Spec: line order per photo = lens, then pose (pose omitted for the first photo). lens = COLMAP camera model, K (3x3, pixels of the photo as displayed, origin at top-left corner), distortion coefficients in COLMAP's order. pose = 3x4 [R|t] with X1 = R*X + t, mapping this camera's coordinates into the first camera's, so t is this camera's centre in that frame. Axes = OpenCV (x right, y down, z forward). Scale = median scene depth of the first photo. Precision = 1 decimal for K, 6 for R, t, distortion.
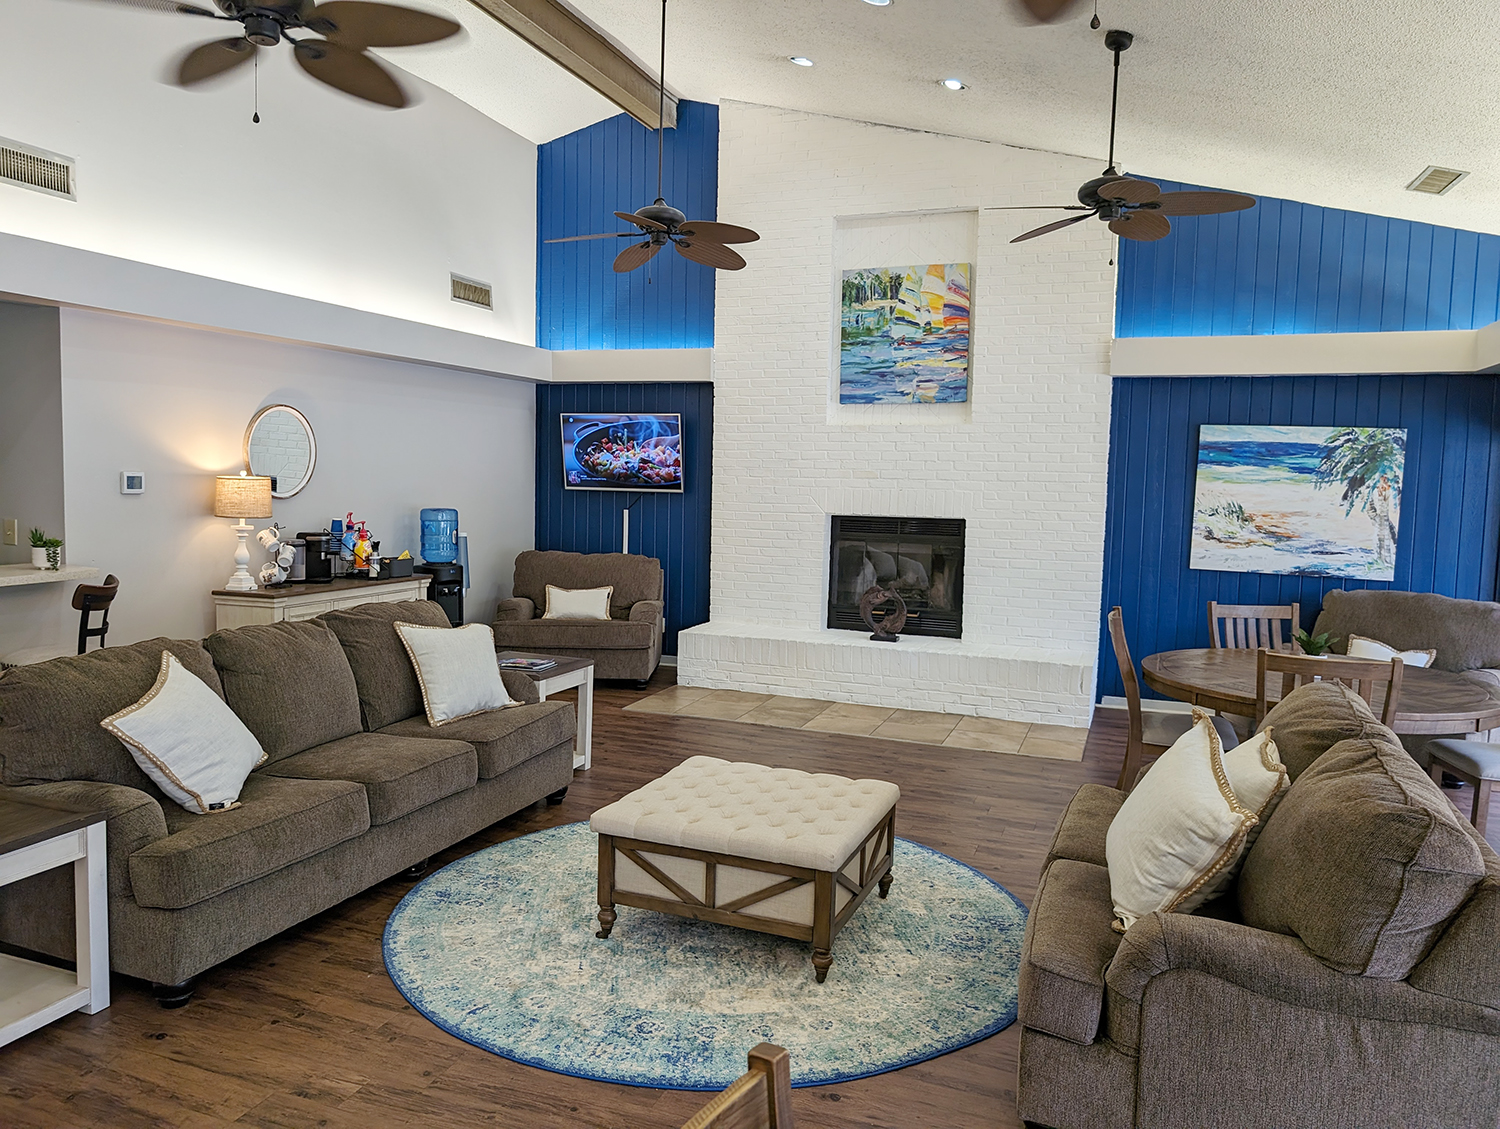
lens RADIAL K [[1050.9, 0, 745.2], [0, 1050.9, 562.7], [0, 0, 1]] dist [0.013410, -0.006577]
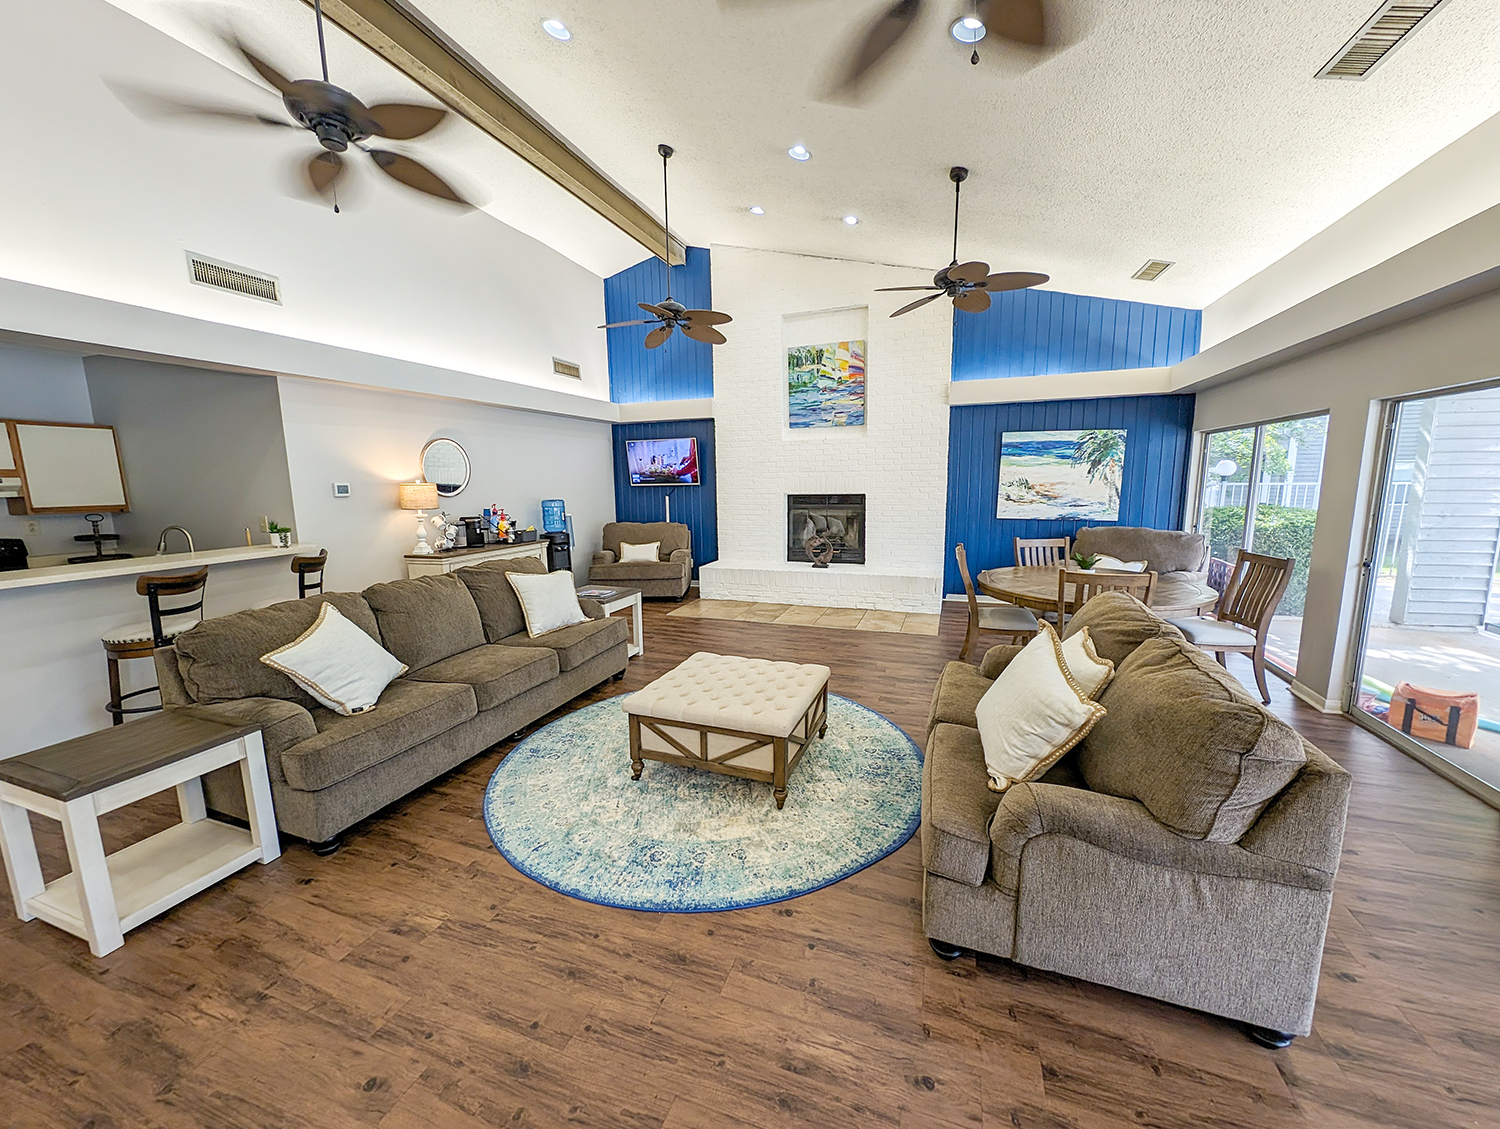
lens RADIAL K [[565.2, 0, 757.3], [0, 565.2, 564.0], [0, 0, 1]] dist [-0.000548, -0.000017]
pose [[0.999027, -0.040208, 0.018132, 0.025187], [0.038830, 0.996731, 0.070844, -0.000715], [-0.020921, -0.070071, 0.997323, 0.152434]]
